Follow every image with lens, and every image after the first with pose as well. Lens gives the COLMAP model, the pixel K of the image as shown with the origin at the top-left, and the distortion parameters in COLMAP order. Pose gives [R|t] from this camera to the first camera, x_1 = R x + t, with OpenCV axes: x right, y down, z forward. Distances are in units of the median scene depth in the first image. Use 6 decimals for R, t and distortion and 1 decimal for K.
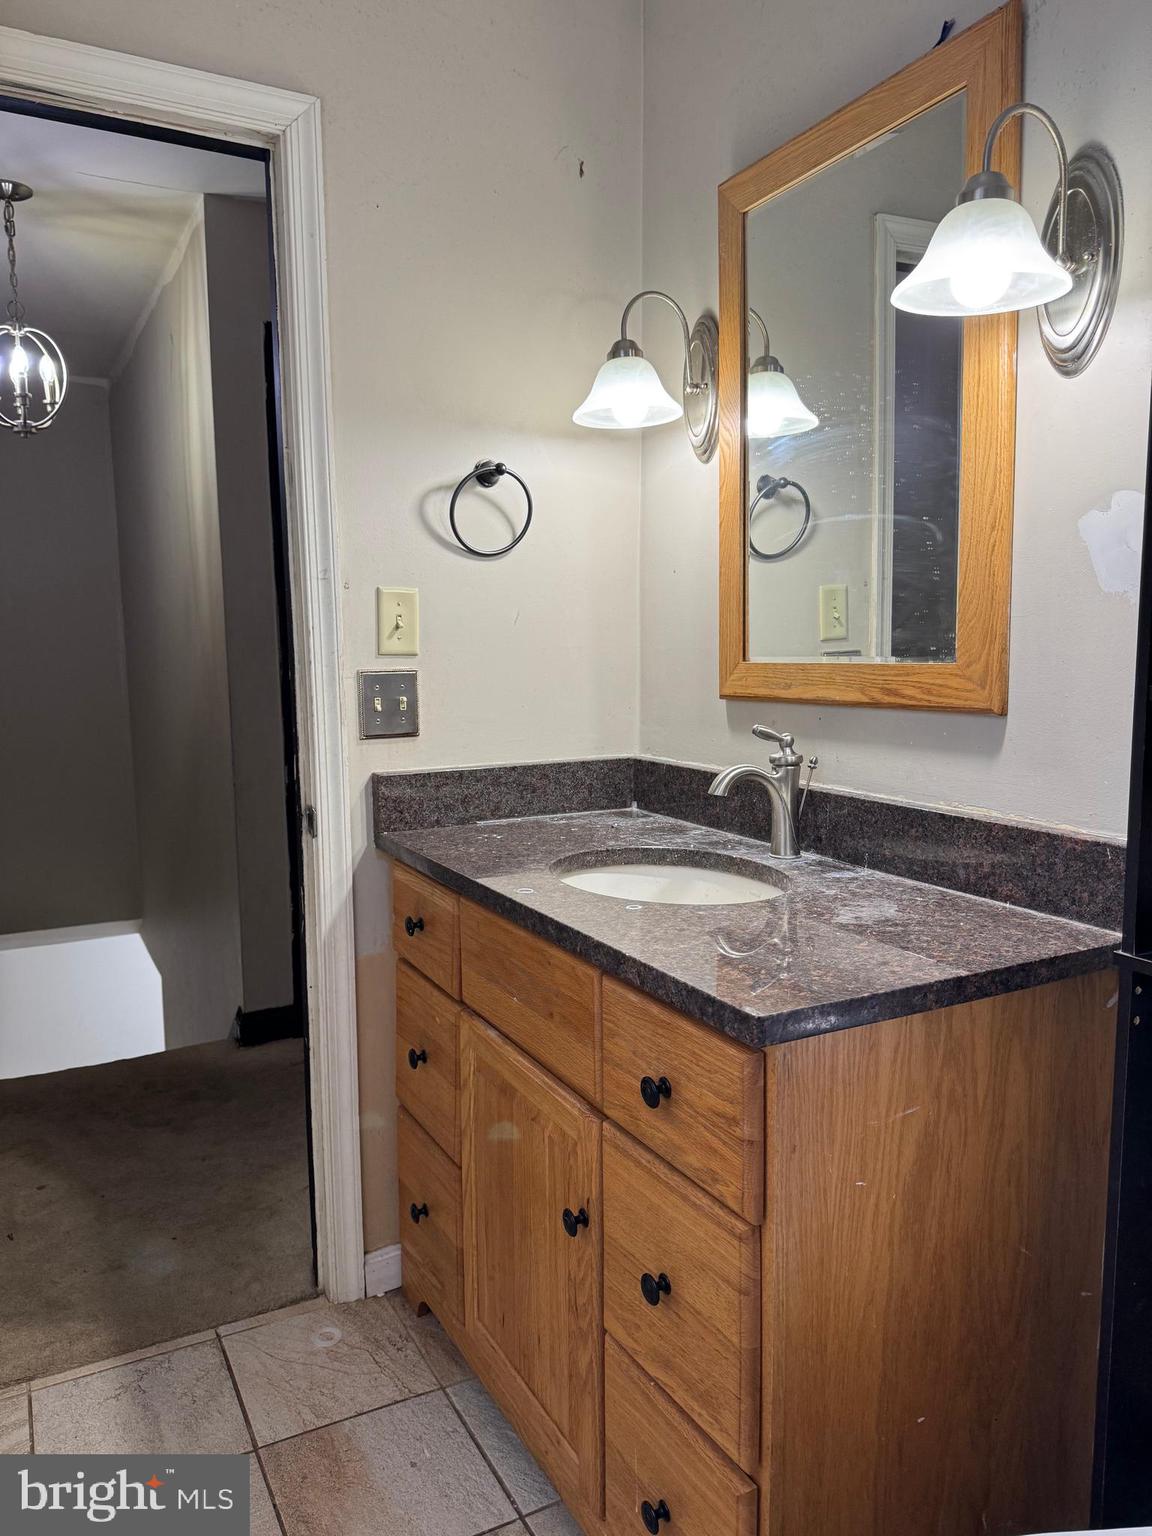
lens RADIAL K [[1080.4, 0, 576.3], [0, 1080.4, 772.9], [0, 0, 1]] dist [0.115645, -0.161201]
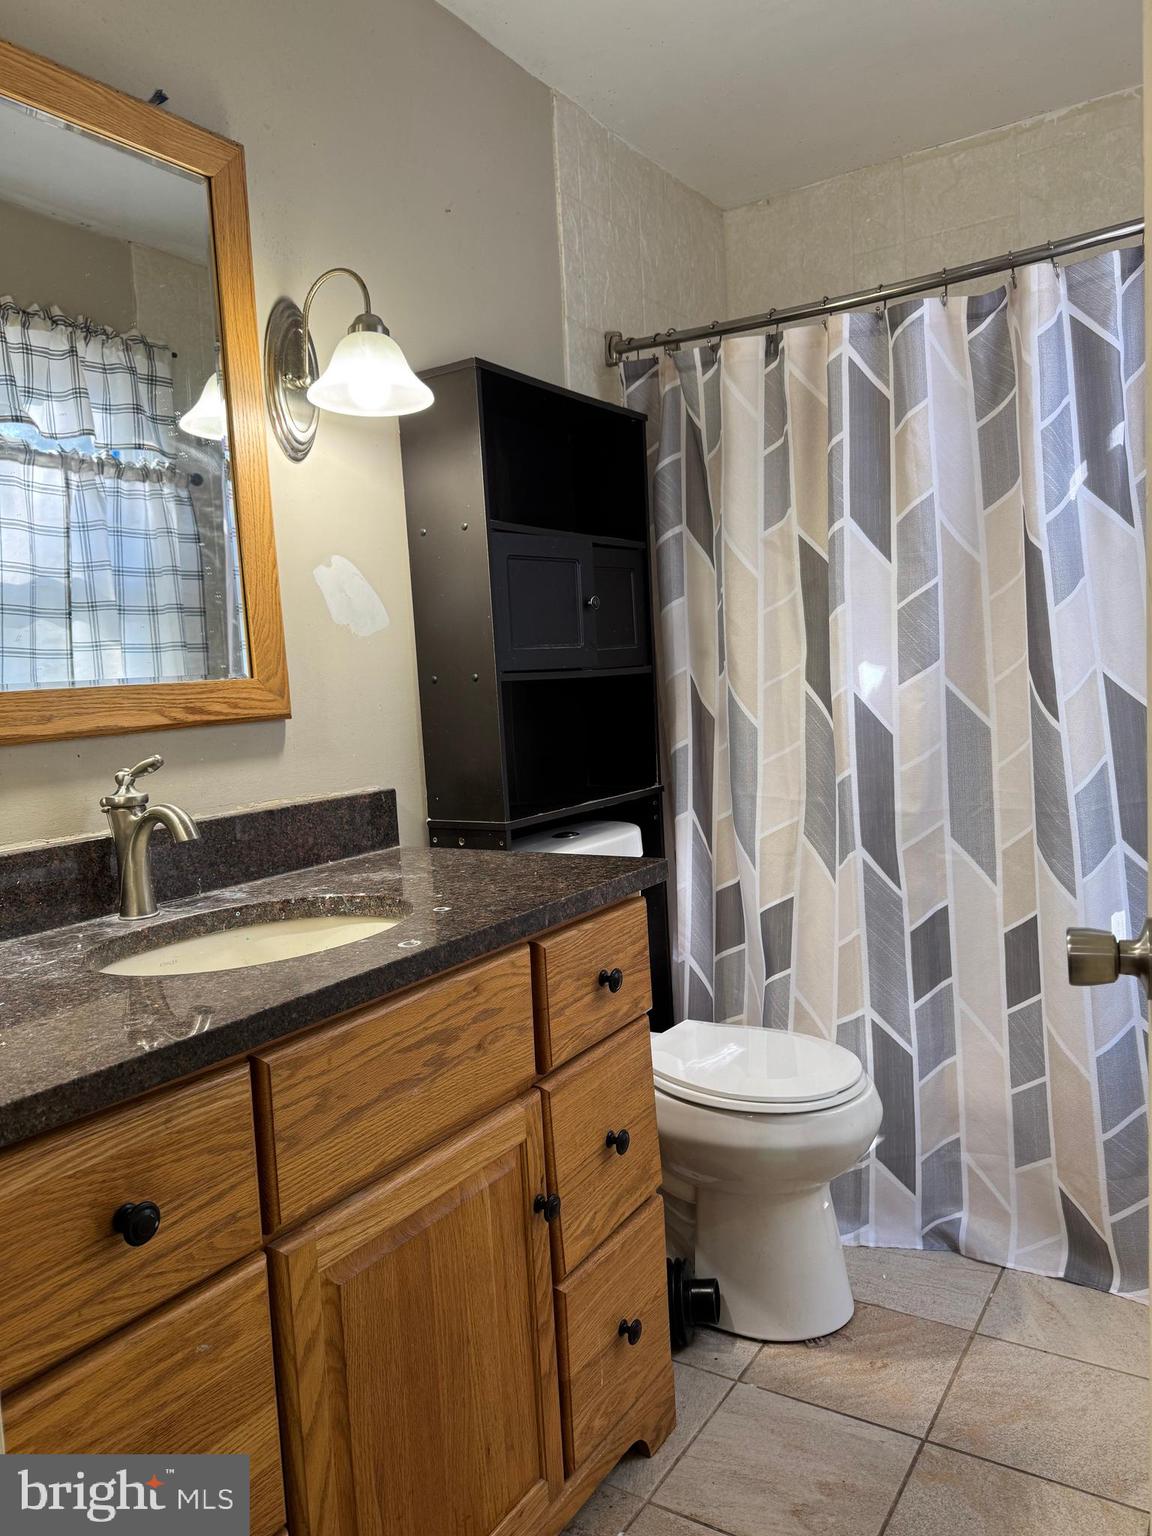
lens RADIAL K [[1080.4, 0, 576.3], [0, 1080.4, 772.9], [0, 0, 1]] dist [0.115645, -0.161201]
pose [[-0.458294, -0.042025, 0.887806, -0.808056], [0.174749, 0.975124, 0.136366, -0.099037], [-0.871452, 0.217639, -0.439550, 1.212278]]
